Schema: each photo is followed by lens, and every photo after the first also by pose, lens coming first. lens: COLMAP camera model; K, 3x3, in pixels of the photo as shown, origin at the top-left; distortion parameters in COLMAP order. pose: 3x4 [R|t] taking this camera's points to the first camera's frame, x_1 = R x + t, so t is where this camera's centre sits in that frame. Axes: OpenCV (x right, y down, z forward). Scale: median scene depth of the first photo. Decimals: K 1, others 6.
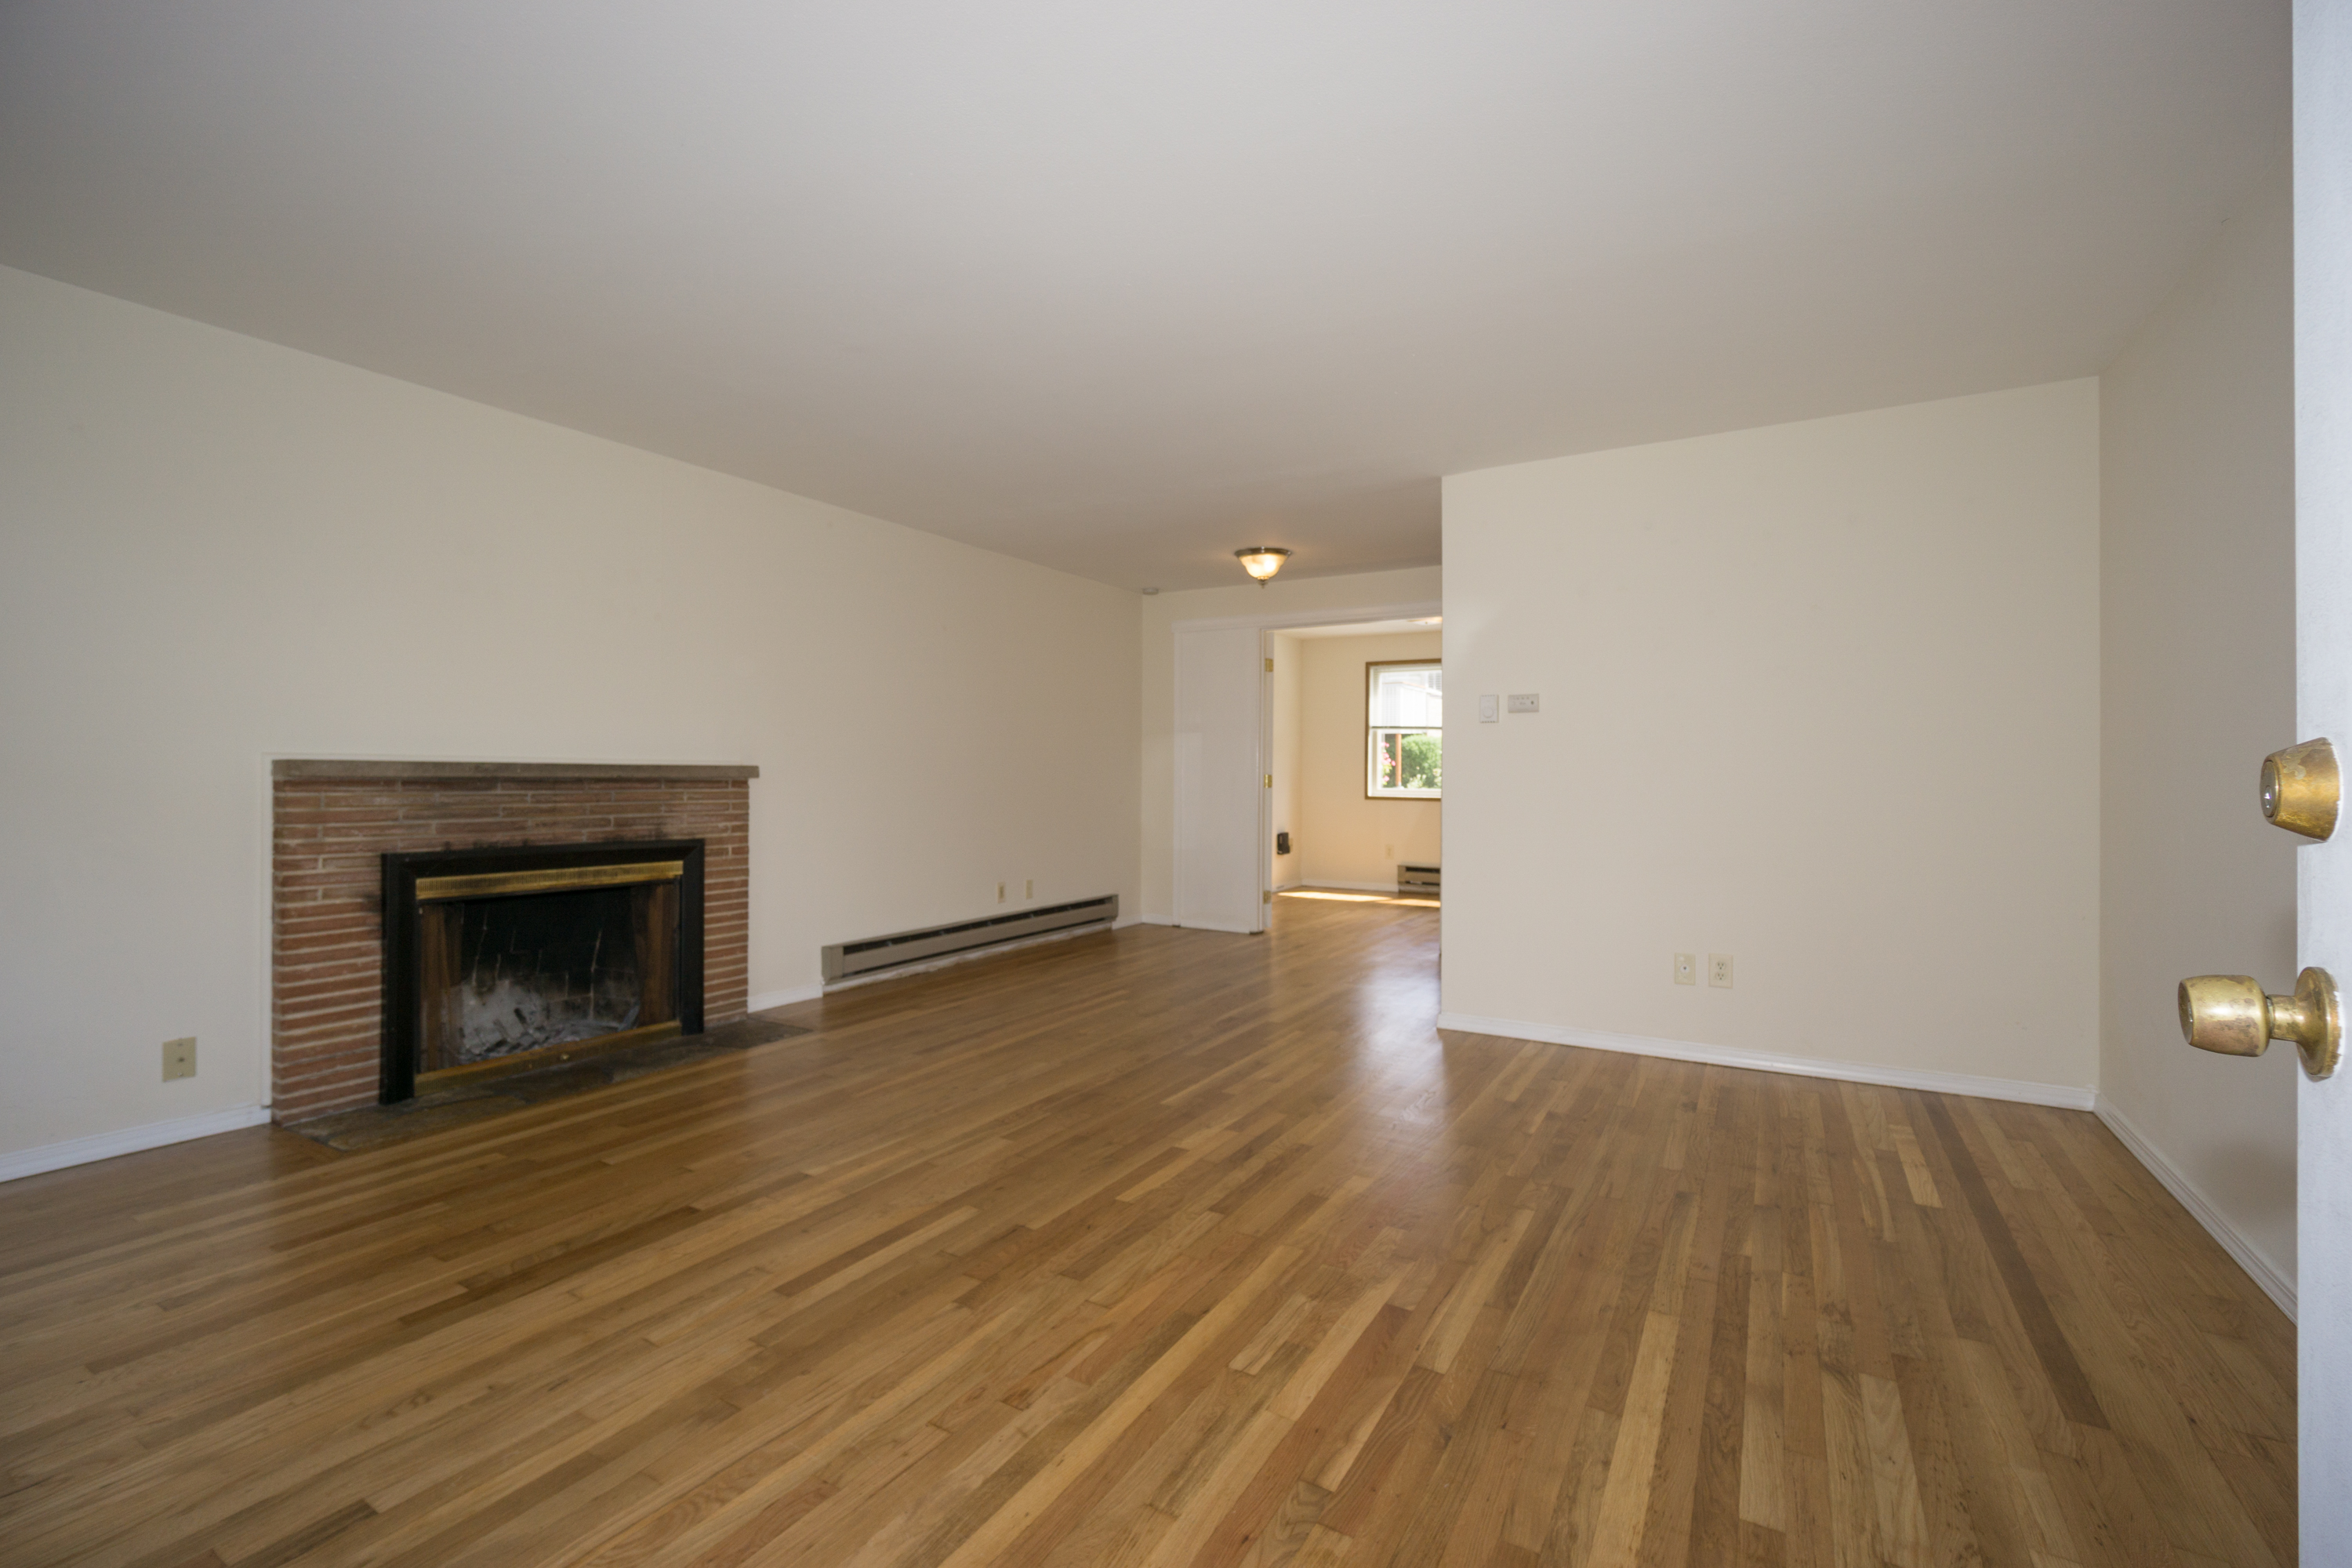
lens RADIAL K [[1040.4, 0, 1176.0], [0, 1040.4, 784.0], [0, 0, 1]] dist [0.000156, -0.000003]
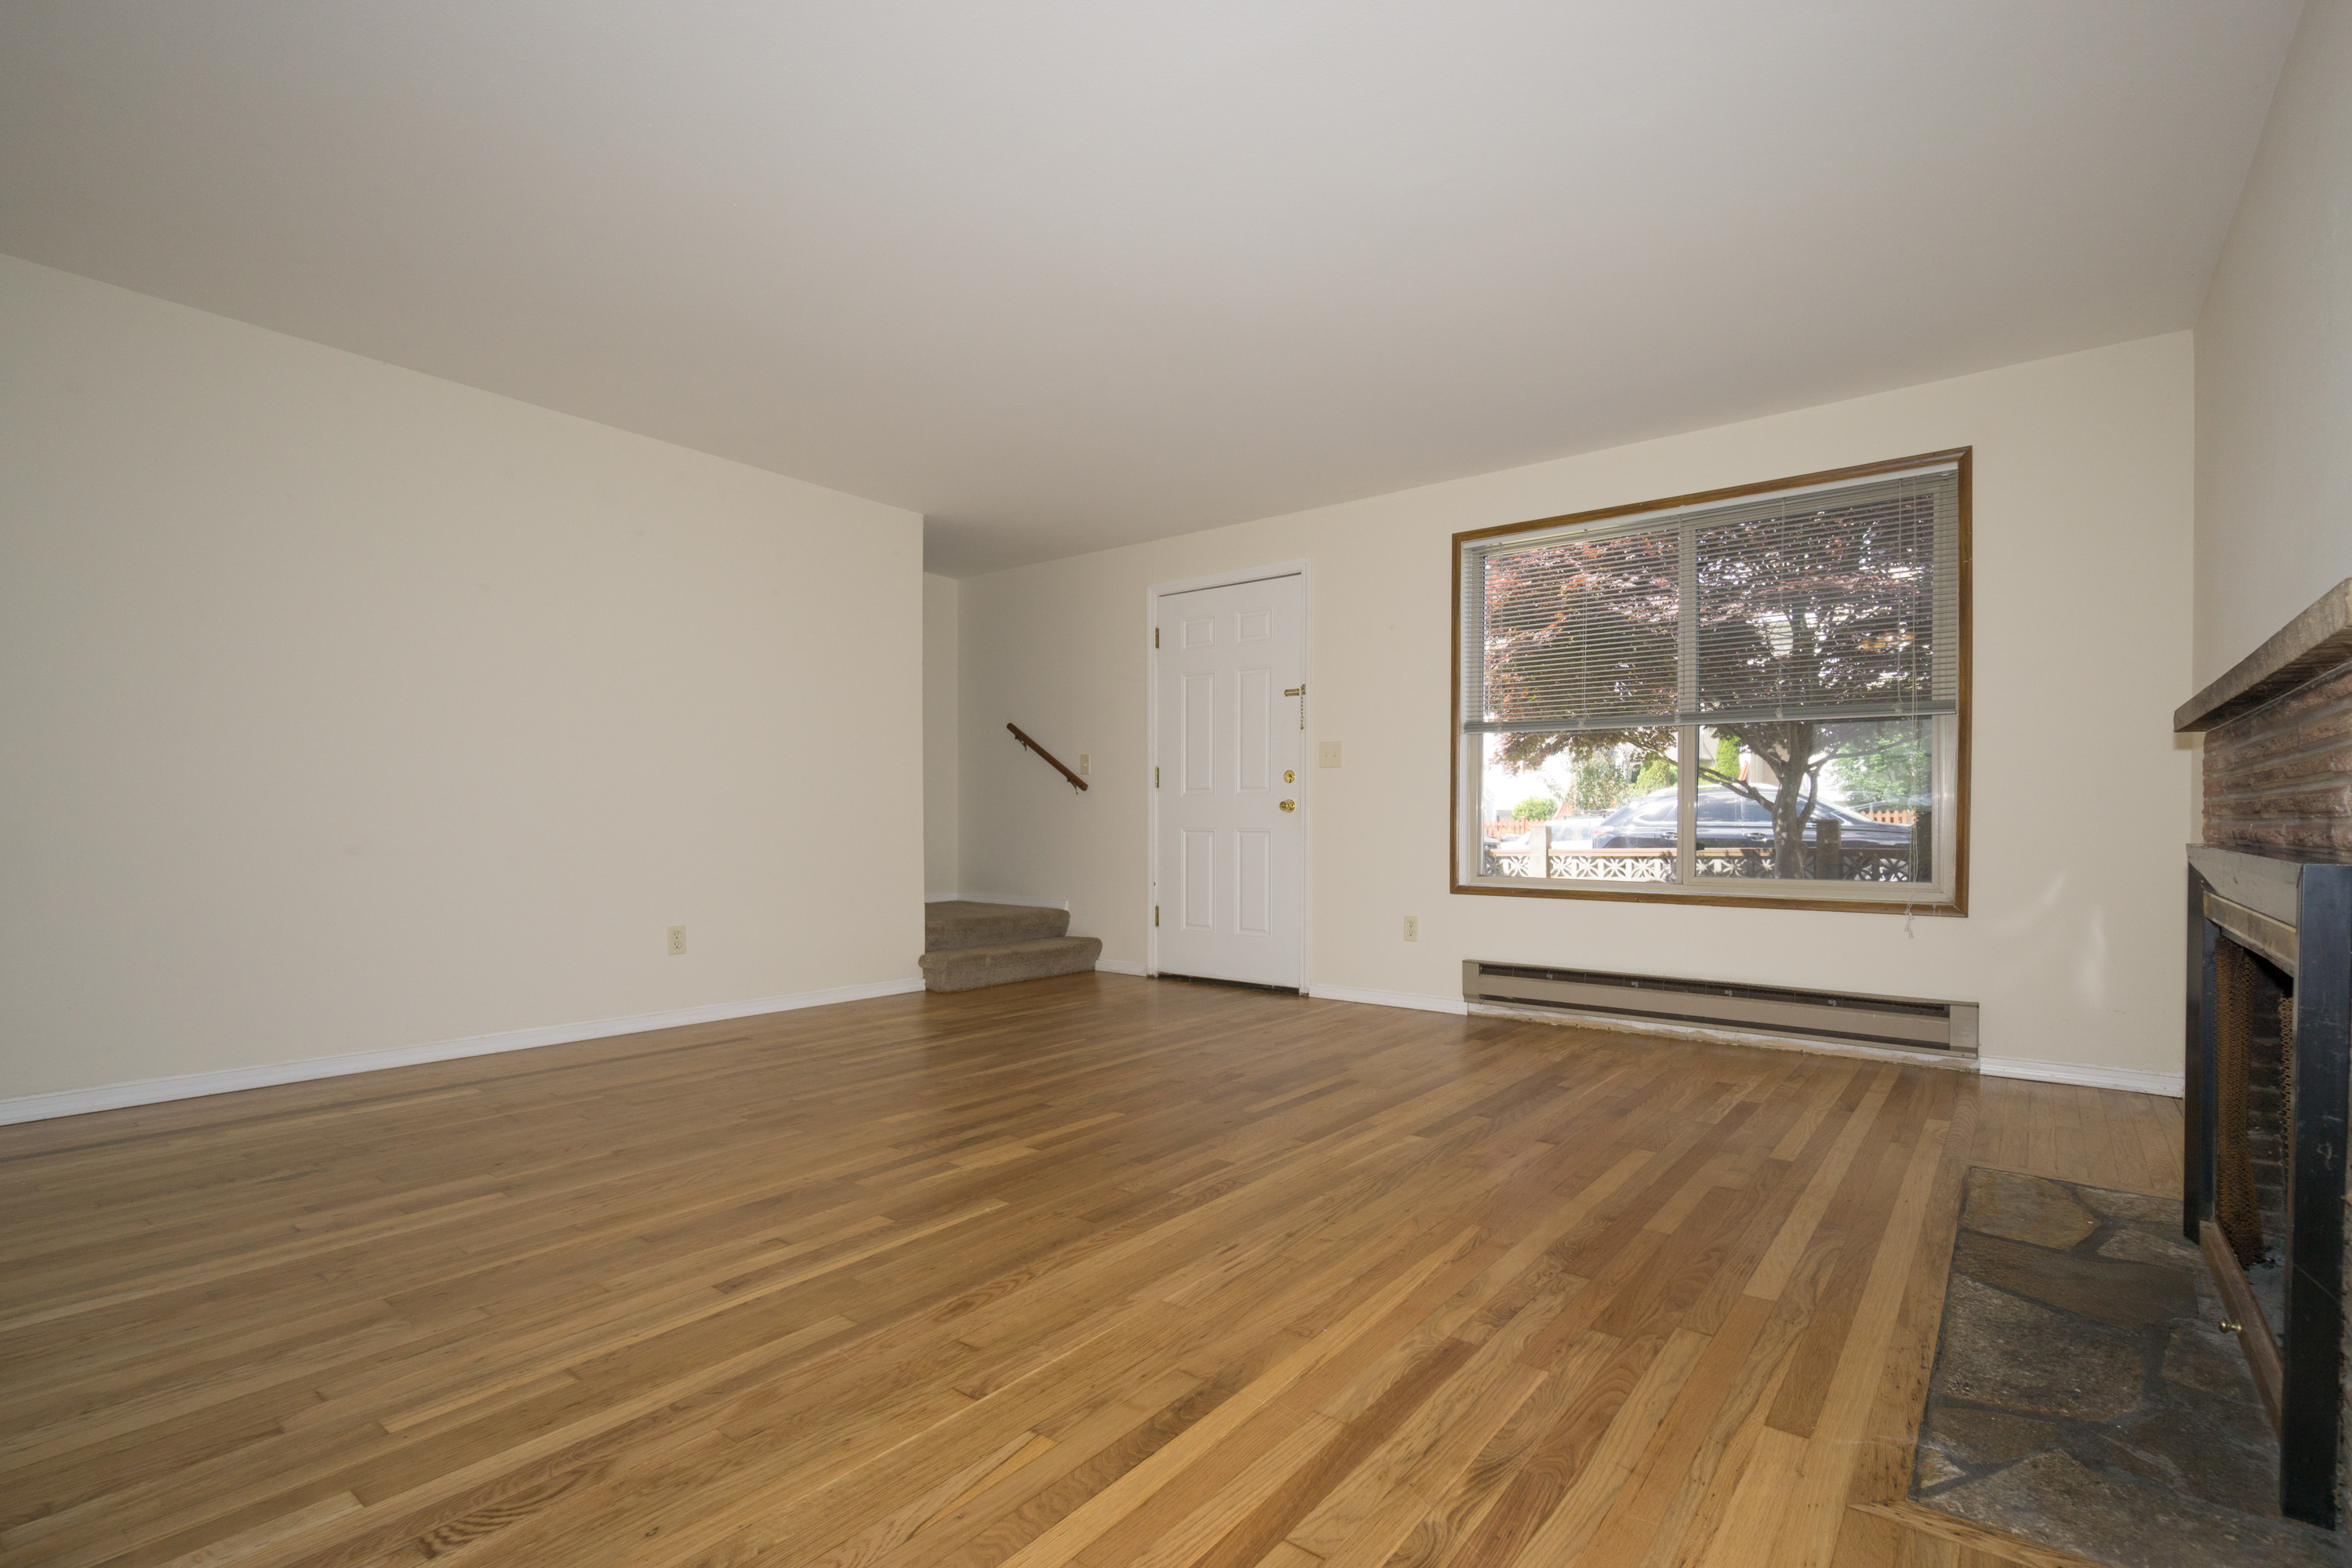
lens RADIAL K [[1049.0, 0, 1176.0], [0, 1049.0, 784.0], [0, 0, 1]] dist [0.000018, -0.000003]
pose [[-0.986750, -0.006929, 0.162098, -0.247712], [-0.010602, 0.999706, -0.021802, 0.051014], [-0.161899, -0.023232, -0.986534, 1.780745]]
